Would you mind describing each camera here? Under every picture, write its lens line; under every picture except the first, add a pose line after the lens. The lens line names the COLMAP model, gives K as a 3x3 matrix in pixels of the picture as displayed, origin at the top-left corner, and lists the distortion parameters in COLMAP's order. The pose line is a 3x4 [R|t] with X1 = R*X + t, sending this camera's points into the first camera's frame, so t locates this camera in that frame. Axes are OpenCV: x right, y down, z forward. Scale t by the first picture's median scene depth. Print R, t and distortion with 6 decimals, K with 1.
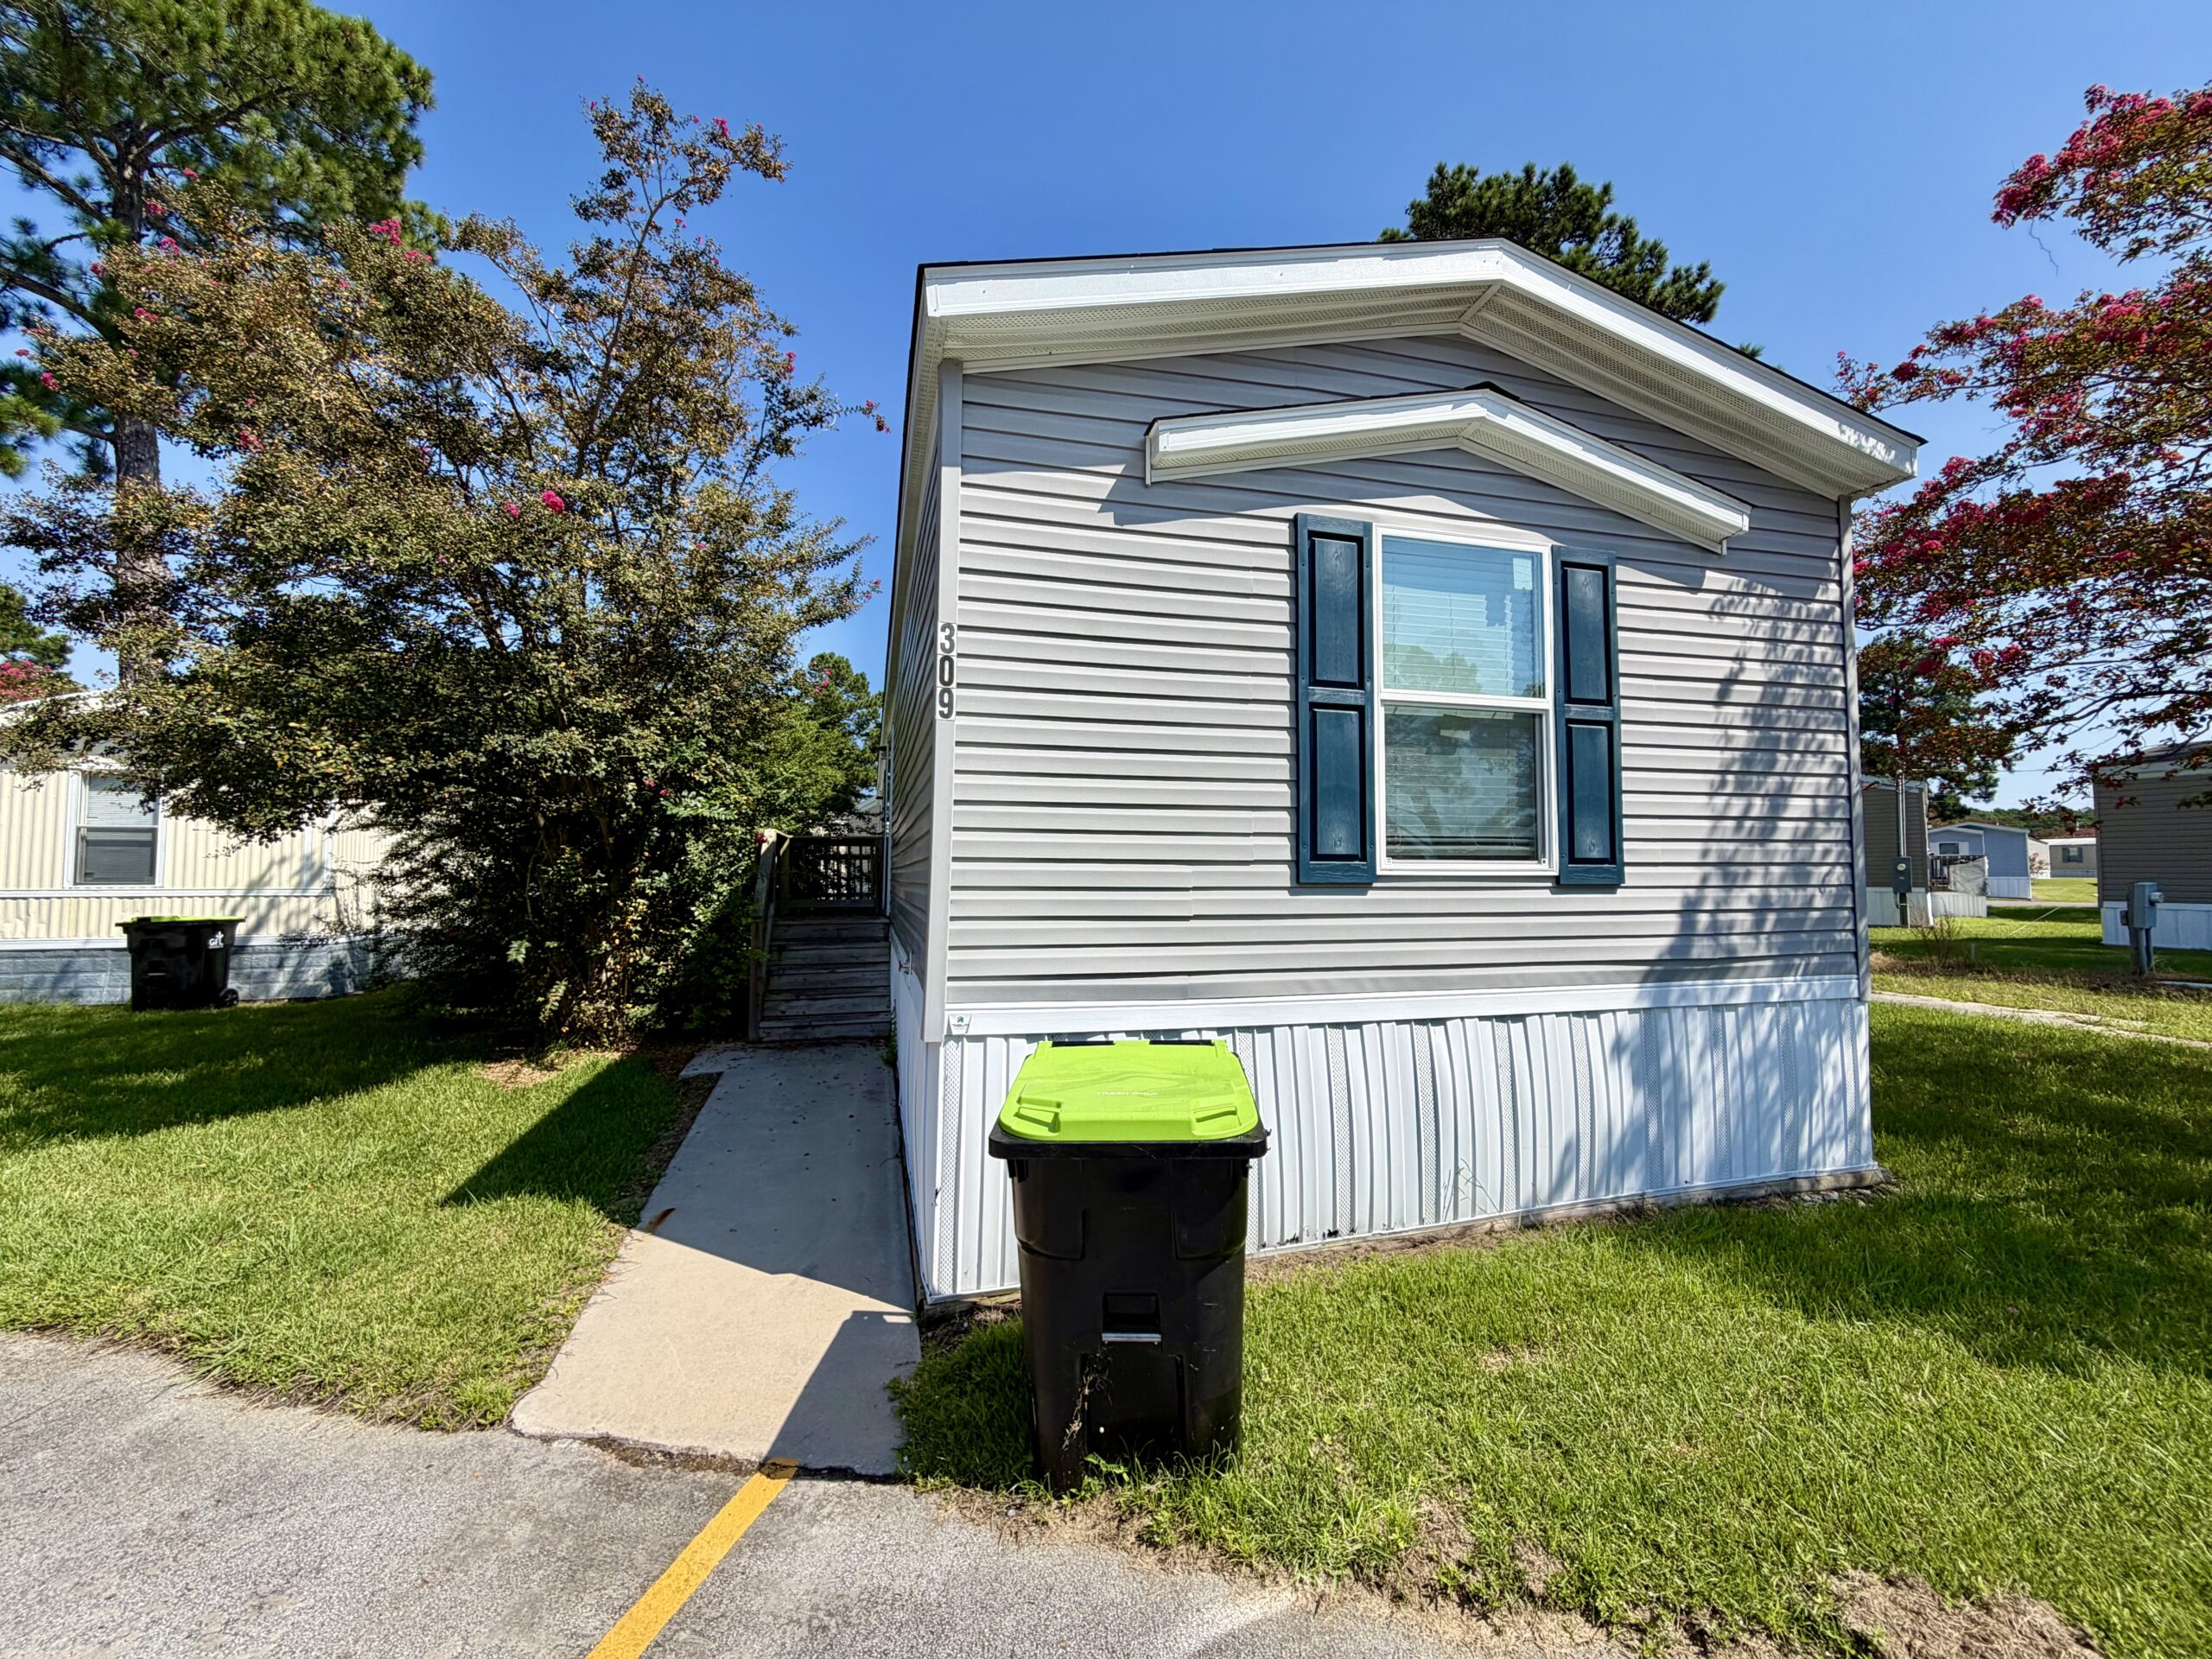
lens RADIAL K [[886.7, 0, 1108.0], [0, 886.7, 828.6], [0, 0, 1]] dist [0.002672, -0.000620]
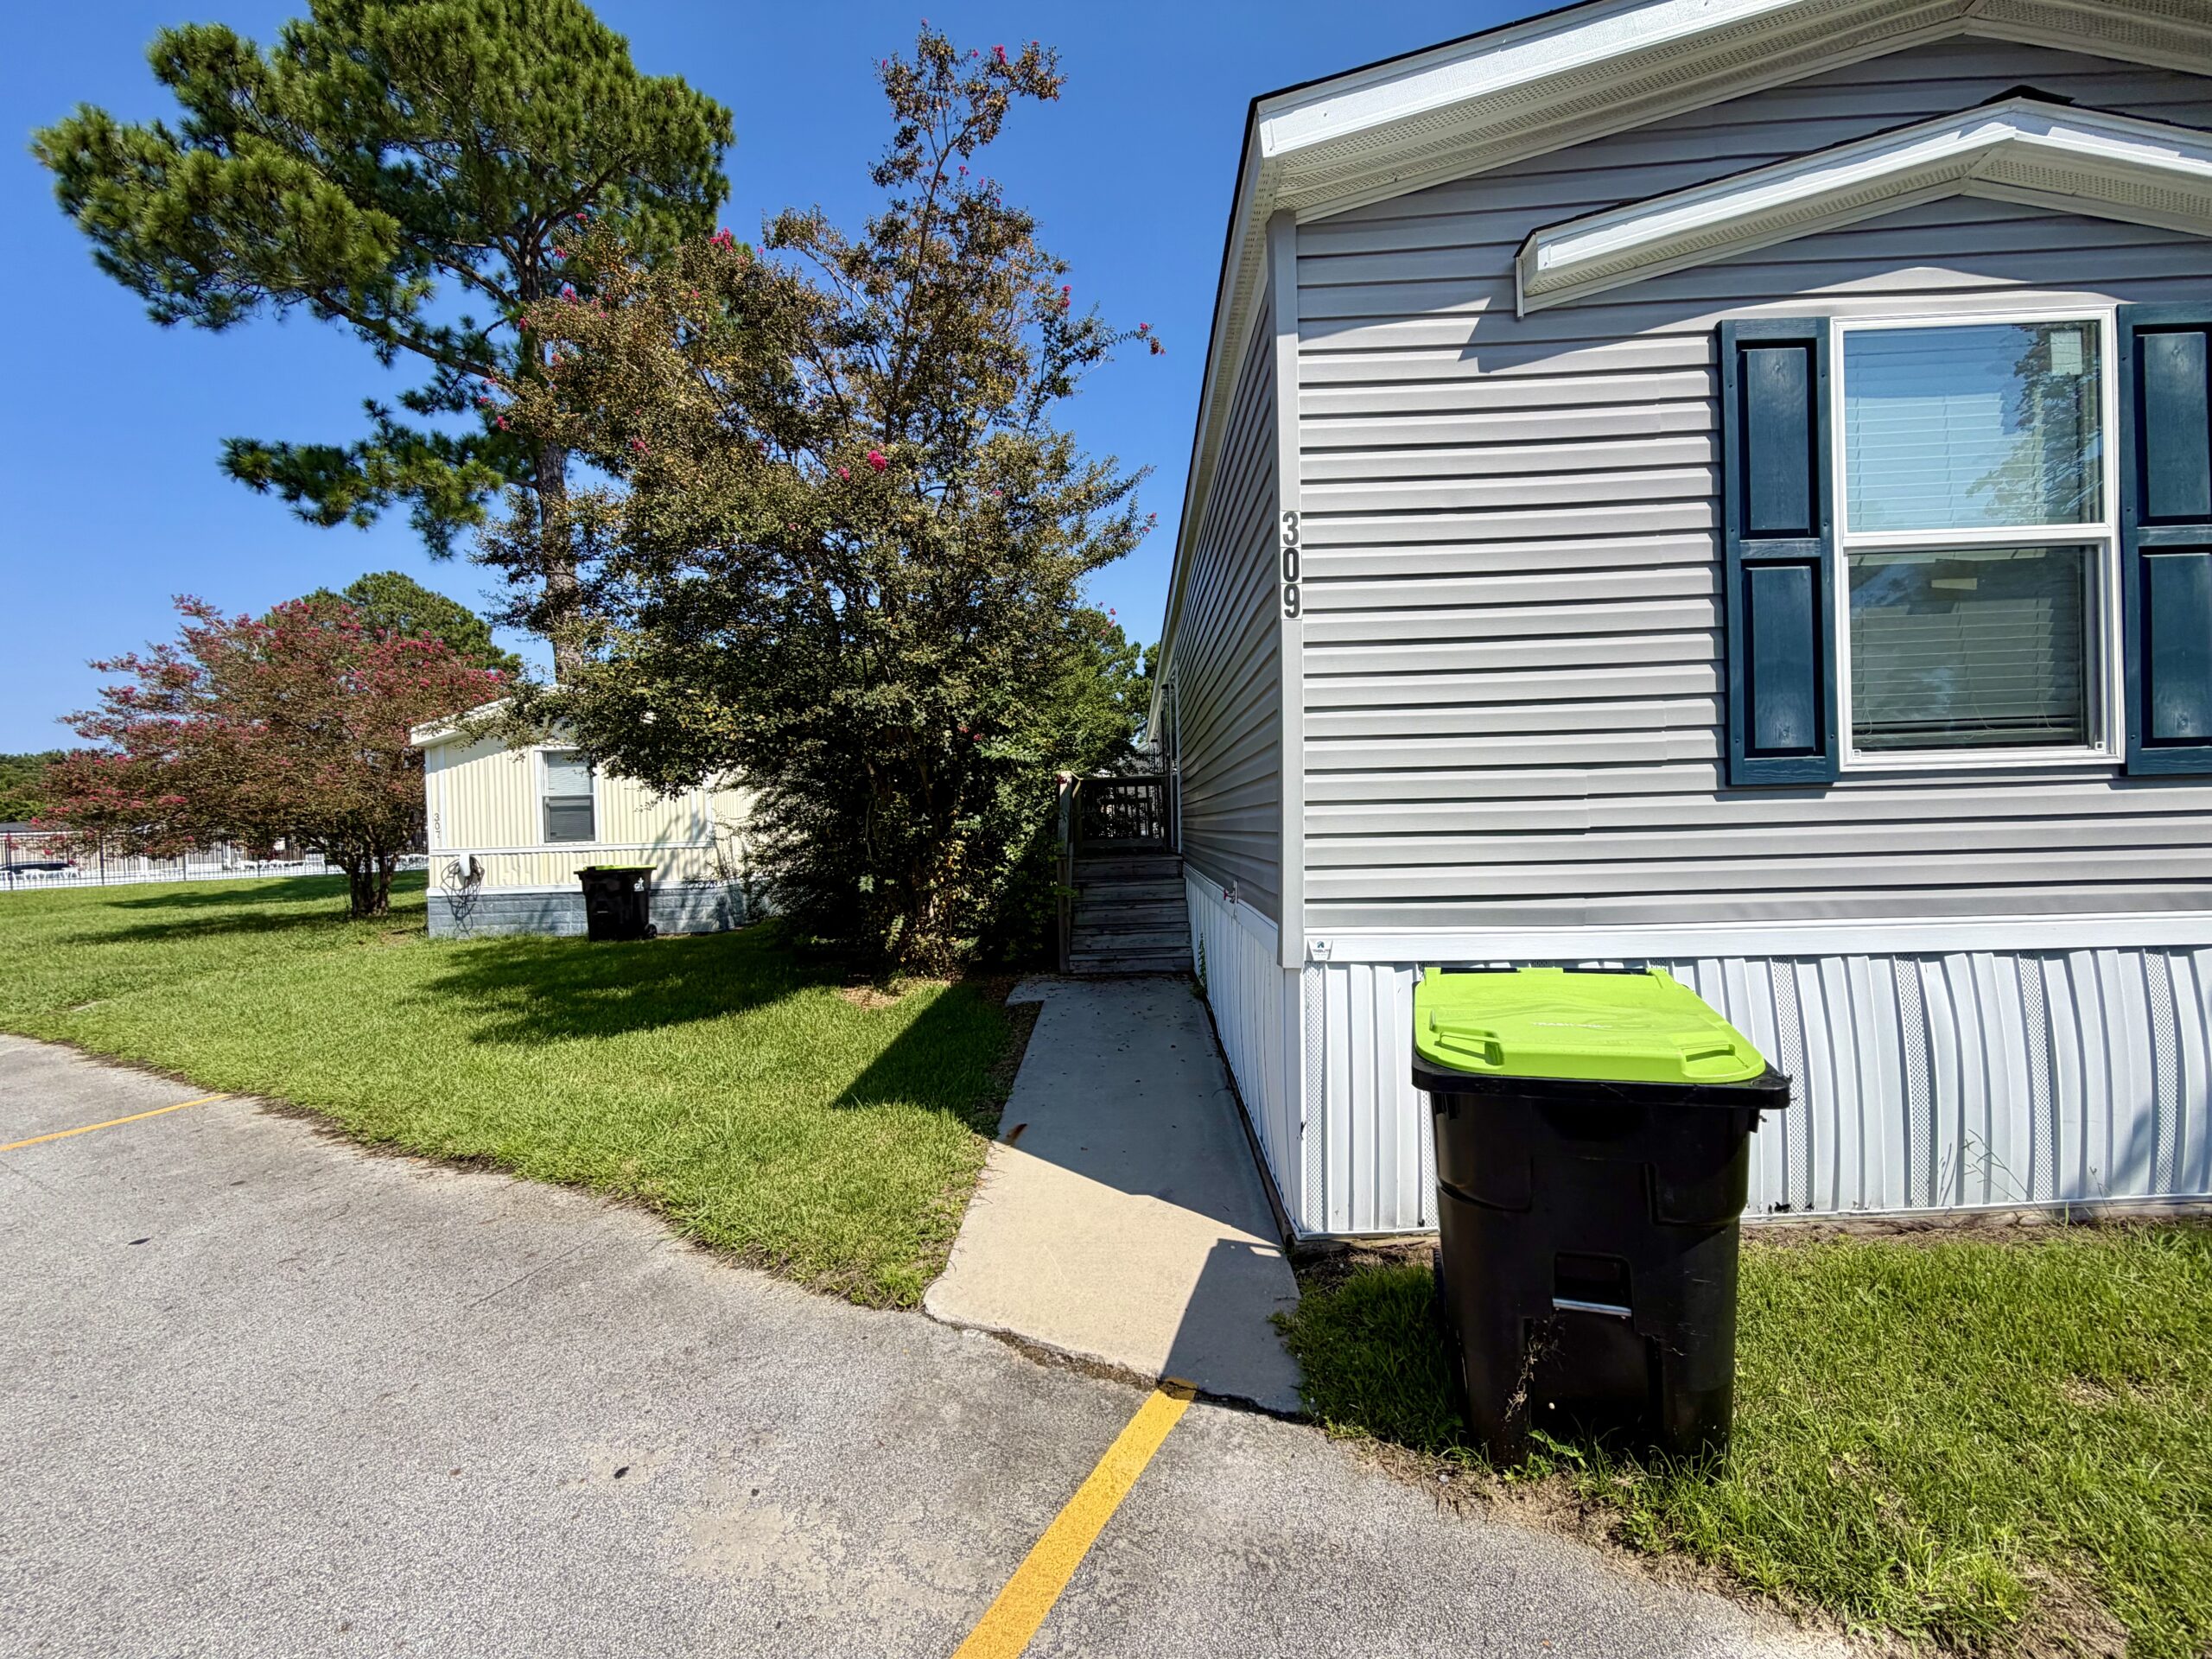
lens RADIAL K [[886.7, 0, 1104.8], [0, 886.7, 829.7], [0, 0, 1]] dist [0.002672, -0.000620]
pose [[0.957845, -0.027679, -0.285948, -0.097915], [0.045326, 0.997442, 0.055279, 0.029392], [0.283687, -0.065910, 0.956649, 0.050525]]
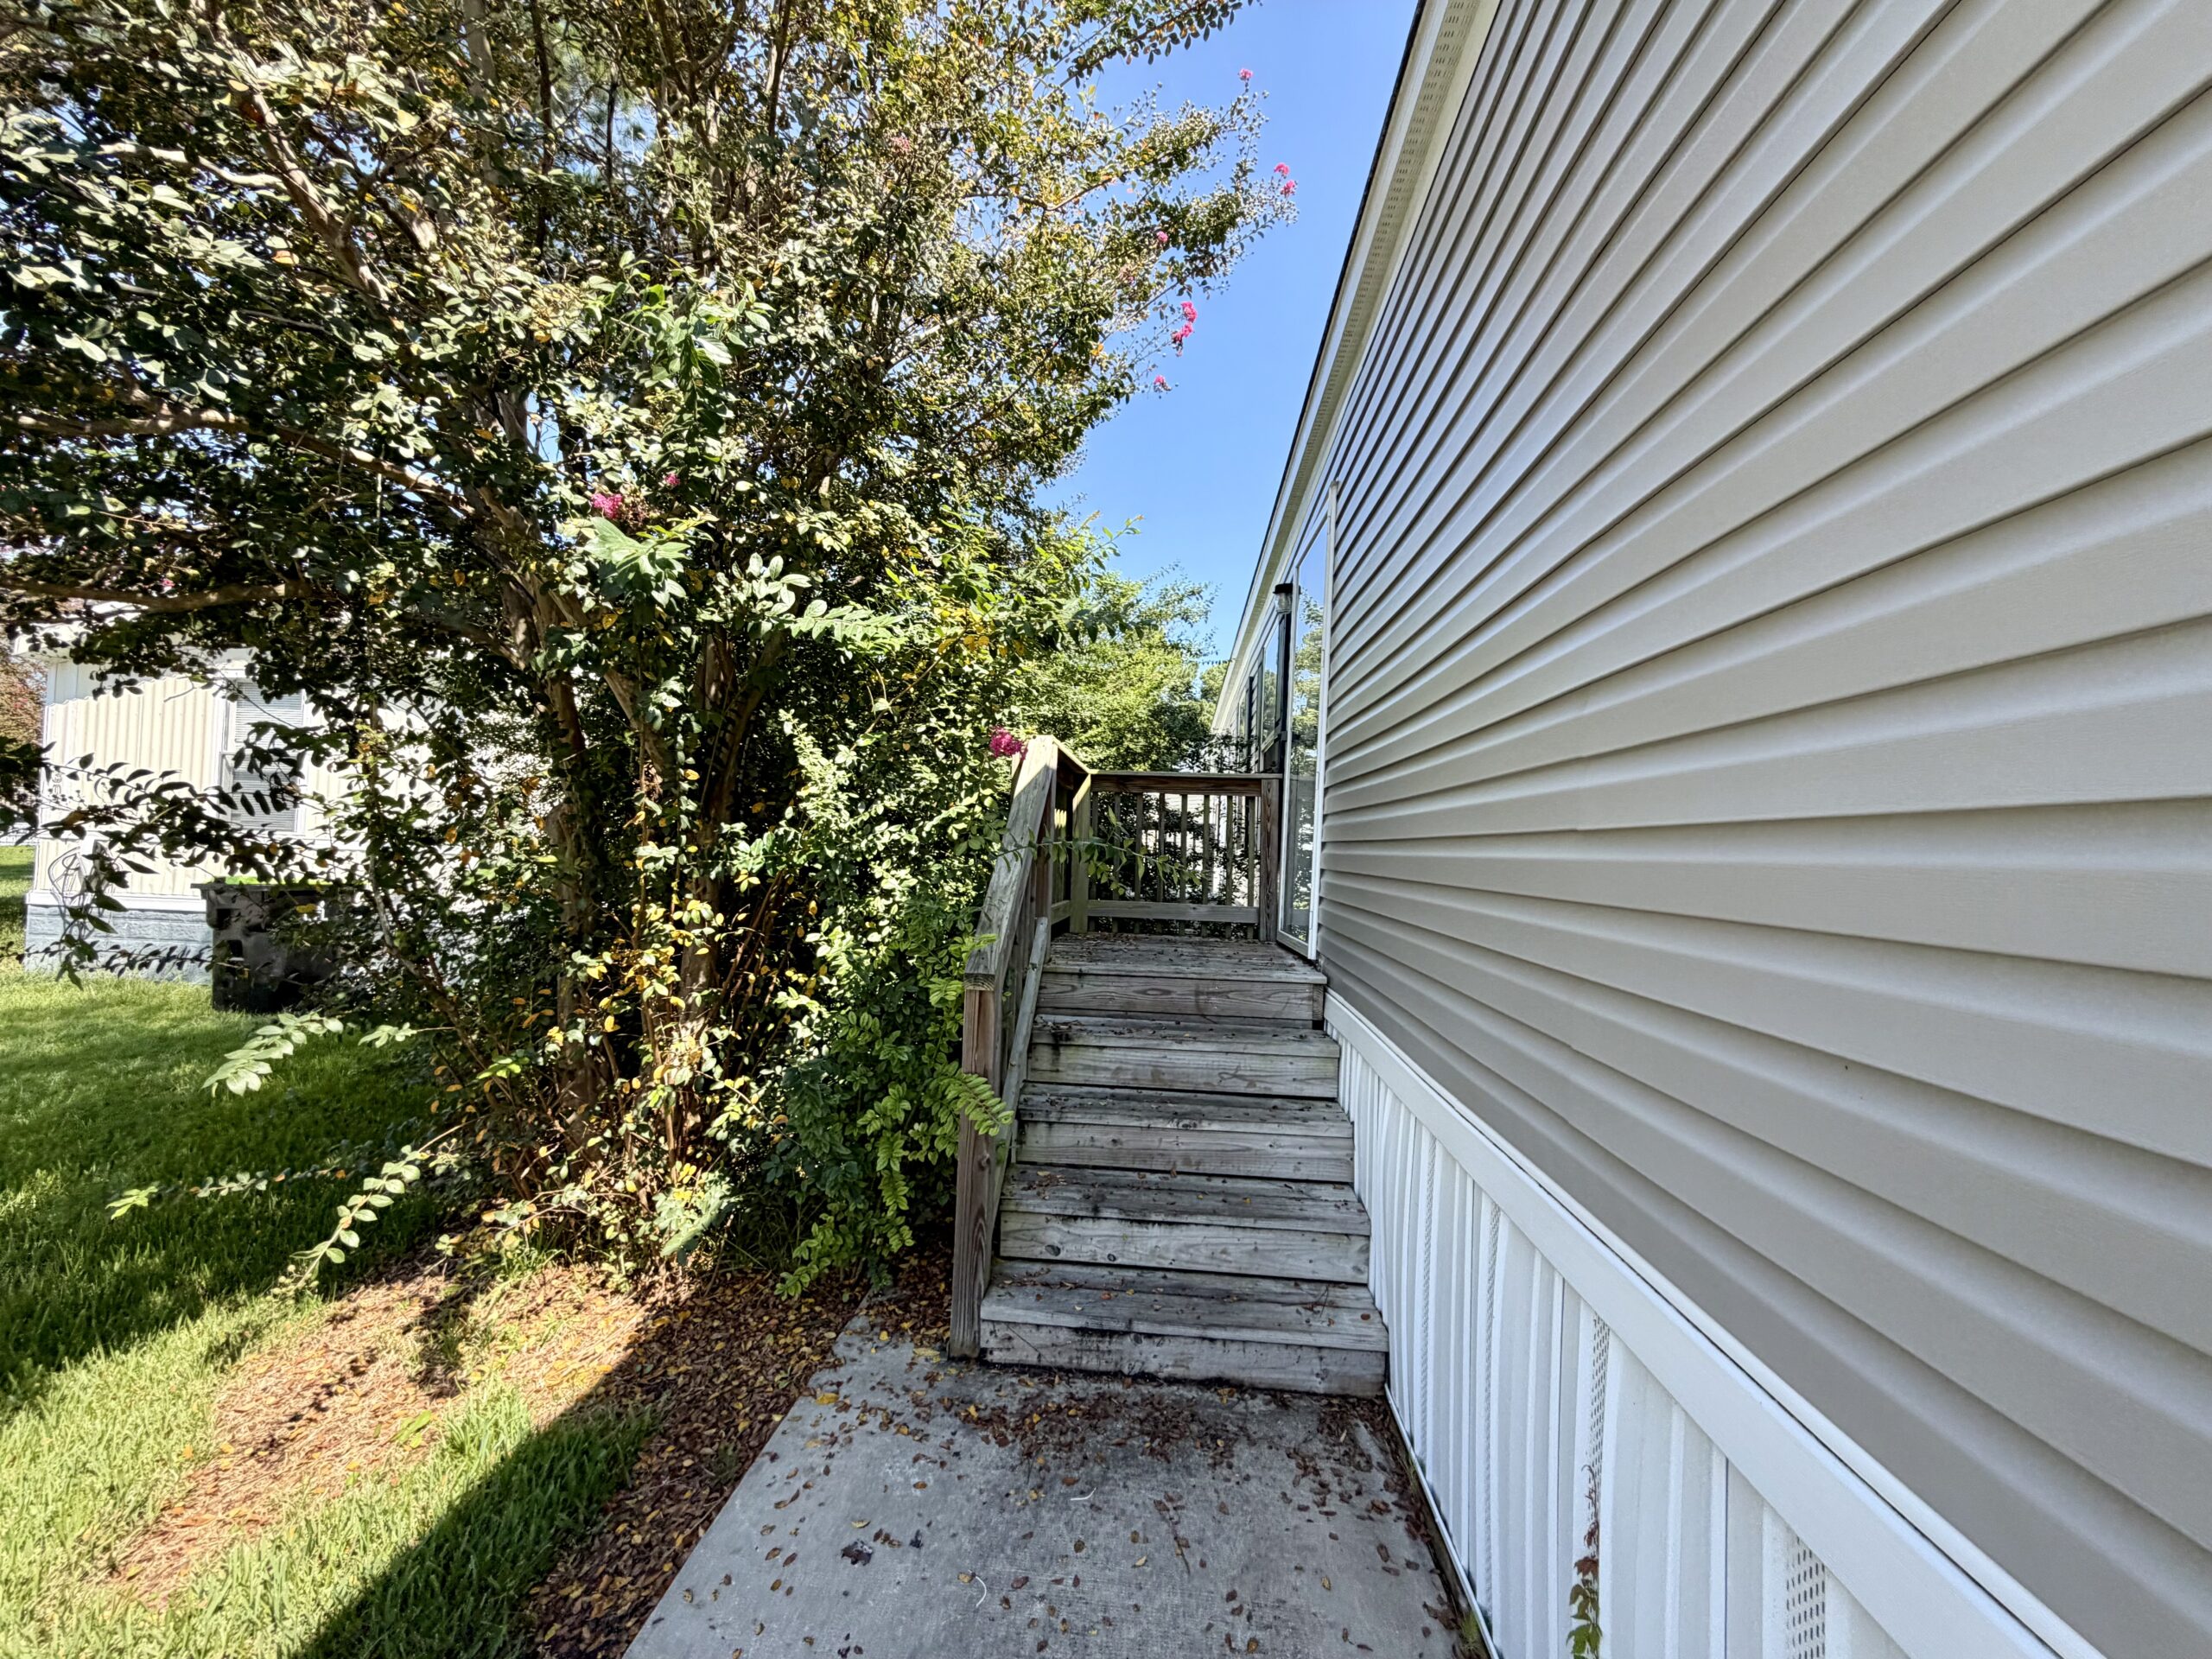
lens RADIAL K [[886.7, 0, 1101.9], [0, 886.7, 828.6], [0, 0, 1]] dist [0.002672, -0.000620]
pose [[0.942068, 0.028921, -0.334173, -0.474440], [-0.022379, 0.999475, 0.023413, 0.071482], [0.334675, -0.014578, 0.942221, 1.360281]]
